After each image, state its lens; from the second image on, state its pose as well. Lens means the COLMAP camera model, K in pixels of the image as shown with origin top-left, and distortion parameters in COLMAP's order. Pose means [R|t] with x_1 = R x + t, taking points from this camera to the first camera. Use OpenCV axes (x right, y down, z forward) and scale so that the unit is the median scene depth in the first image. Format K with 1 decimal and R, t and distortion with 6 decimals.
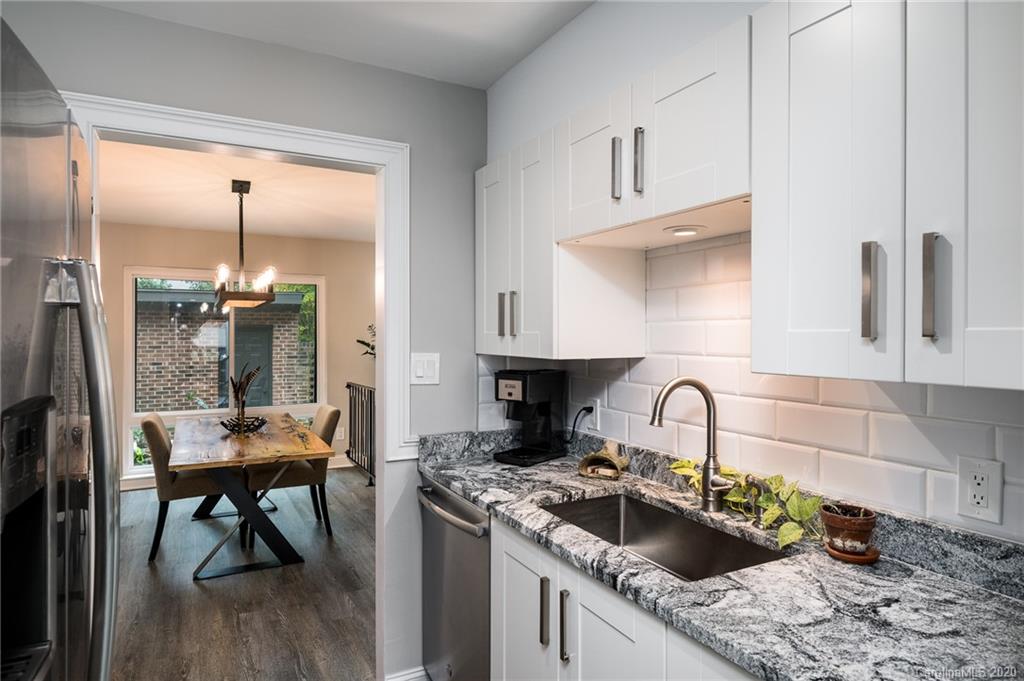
lens RADIAL K [[587.4, 0, 514.3], [0, 587.4, 339.0], [0, 0, 1]] dist [0.022126, -0.015551]
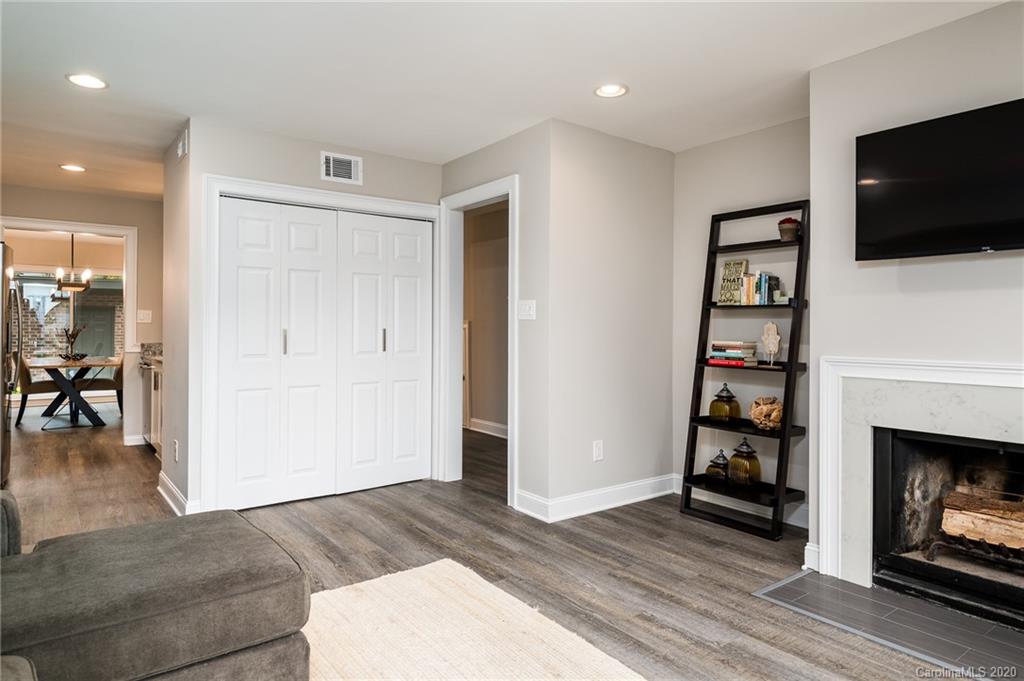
lens RADIAL K [[604.0, 0, 514.1], [0, 604.0, 332.4], [0, 0, 1]] dist [-0.001121, -0.006038]
pose [[0.986516, 0.004905, 0.163594, 0.607630], [-0.005701, 0.999974, 0.004400, 0.062132], [-0.163568, -0.005274, 0.986518, -1.104348]]
